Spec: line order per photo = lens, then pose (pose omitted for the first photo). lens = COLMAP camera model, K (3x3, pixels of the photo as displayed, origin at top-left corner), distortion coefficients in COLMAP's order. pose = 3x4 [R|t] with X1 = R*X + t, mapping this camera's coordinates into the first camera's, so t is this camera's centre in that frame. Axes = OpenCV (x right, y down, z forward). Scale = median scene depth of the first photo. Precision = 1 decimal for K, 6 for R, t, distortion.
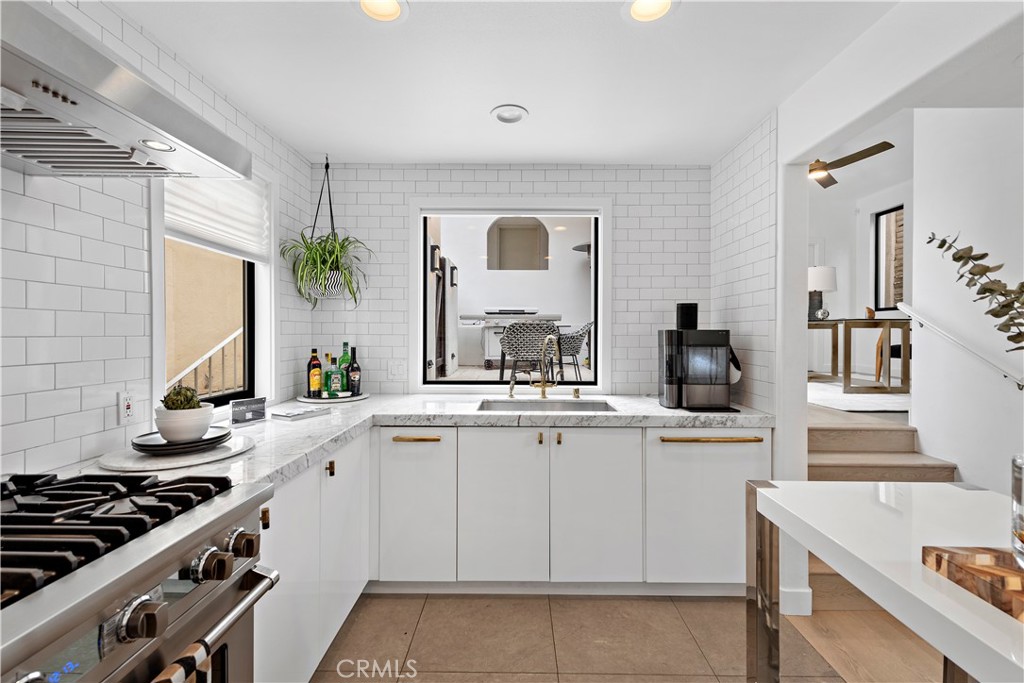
lens RADIAL K [[428.7, 0, 510.3], [0, 428.7, 337.9], [0, 0, 1]] dist [0.003182, -0.000051]
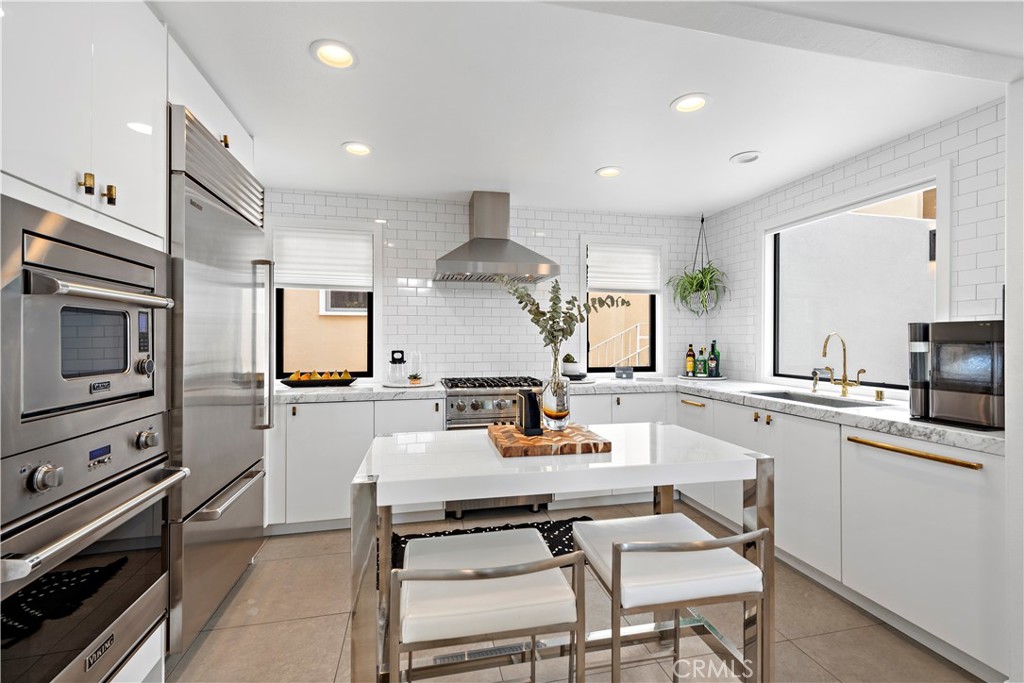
lens RADIAL K [[428.7, 0, 510.3], [0, 428.7, 337.9], [0, 0, 1]] dist [0.003182, -0.000051]
pose [[0.232249, -0.004499, -0.972646, 0.872853], [-0.009183, 0.999935, -0.006818, 0.019248], [0.972613, 0.010515, 0.232193, 0.025068]]
